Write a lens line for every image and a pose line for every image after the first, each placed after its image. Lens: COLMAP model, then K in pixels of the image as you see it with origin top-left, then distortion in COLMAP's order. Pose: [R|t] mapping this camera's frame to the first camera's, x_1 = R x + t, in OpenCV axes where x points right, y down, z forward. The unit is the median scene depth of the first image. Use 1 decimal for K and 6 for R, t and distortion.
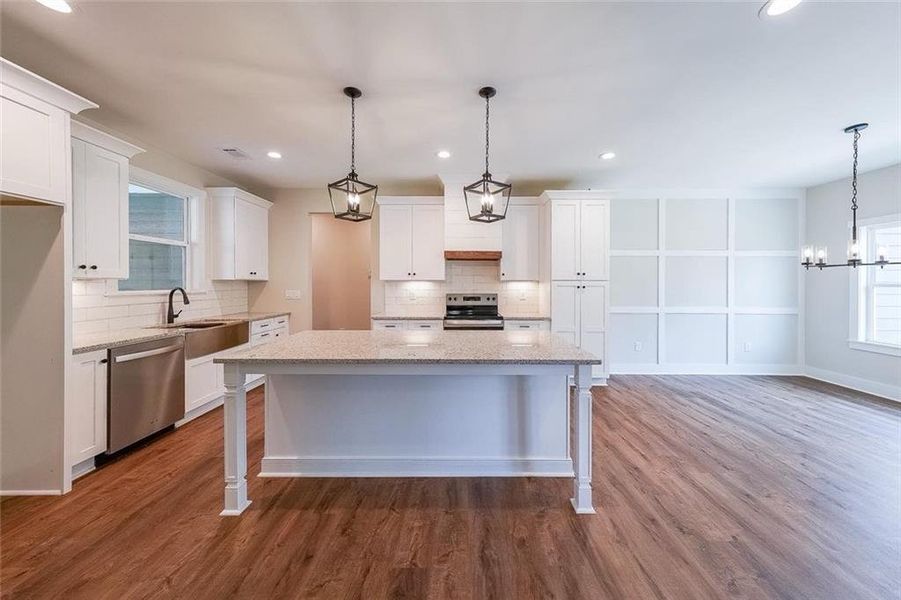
lens RADIAL K [[310.7, 0, 466.2], [0, 310.7, 283.3], [0, 0, 1]] dist [0.000520, 0.001030]
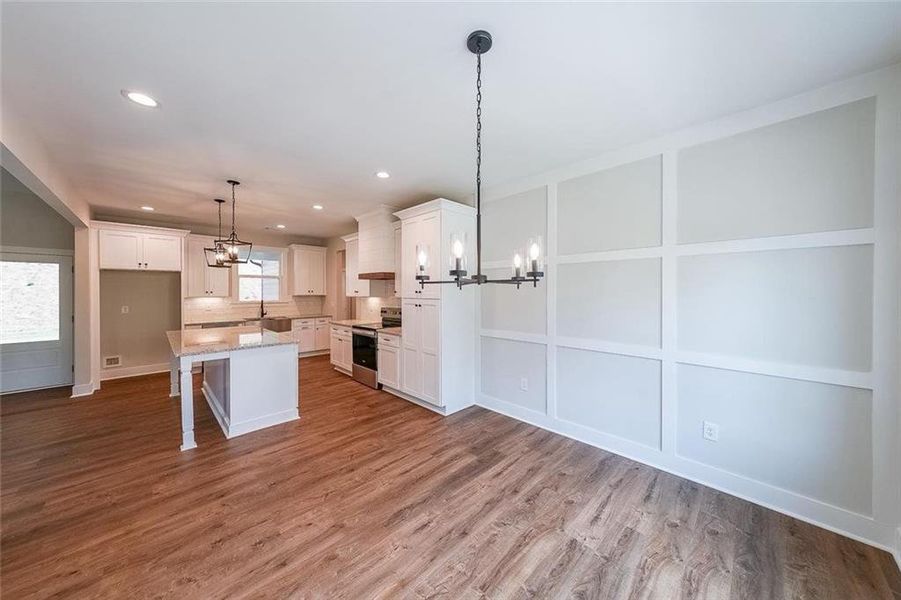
lens RADIAL K [[310.7, 0, 459.0], [0, 310.7, 292.3], [0, 0, 1]] dist [0.000520, 0.001030]
pose [[0.701981, -0.000567, -0.712196, 1.149104], [0.000941, 1.000000, 0.000131, -0.028324], [0.712195, -0.000762, 0.701981, 0.407960]]
